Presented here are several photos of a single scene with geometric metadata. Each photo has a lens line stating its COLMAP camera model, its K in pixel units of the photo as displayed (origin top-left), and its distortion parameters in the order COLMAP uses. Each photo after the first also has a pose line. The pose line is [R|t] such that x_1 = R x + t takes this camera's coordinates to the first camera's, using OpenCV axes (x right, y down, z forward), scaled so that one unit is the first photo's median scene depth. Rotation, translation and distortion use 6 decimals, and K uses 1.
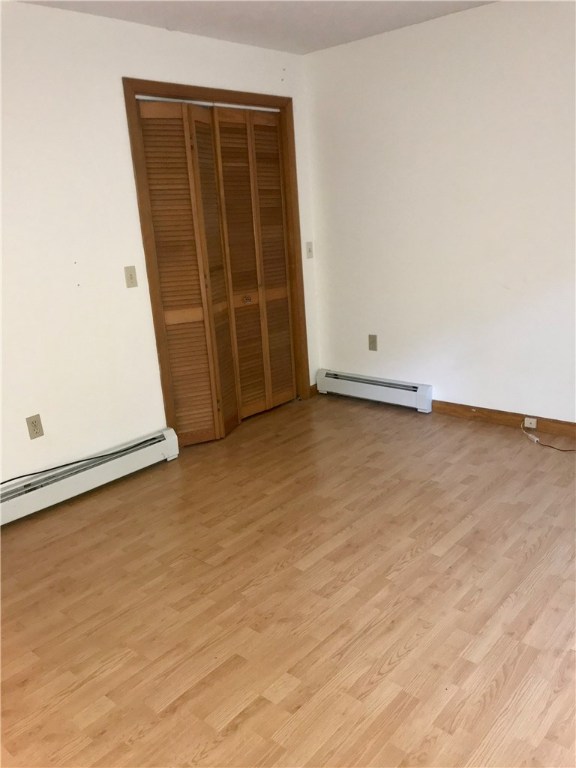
lens RADIAL K [[634.6, 0, 290.3], [0, 634.6, 375.5], [0, 0, 1]] dist [0.087502, -0.107911]
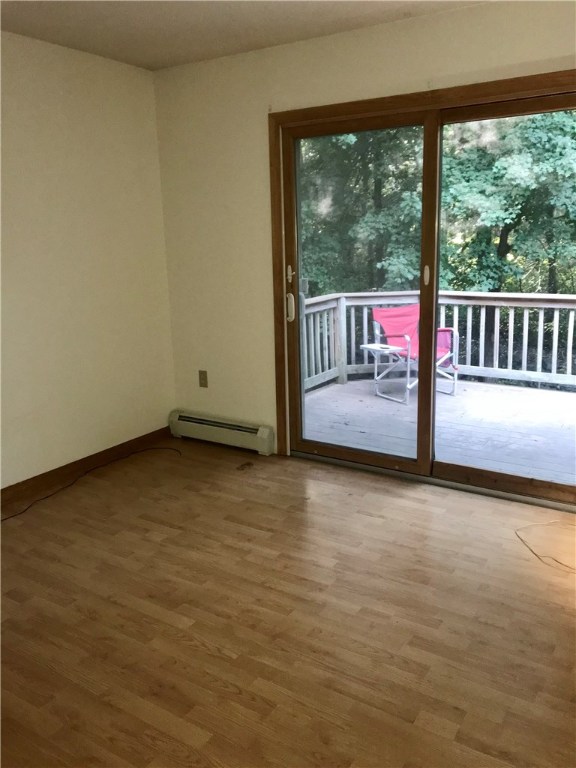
lens RADIAL K [[624.8, 0, 287.0], [0, 624.8, 383.3], [0, 0, 1]] dist [-0.003437, 0.097325]
pose [[-0.146357, -0.163677, 0.975597, -0.665223], [0.274575, 0.940744, 0.199021, -0.201831], [-0.950362, 0.297002, -0.092743, 0.925262]]
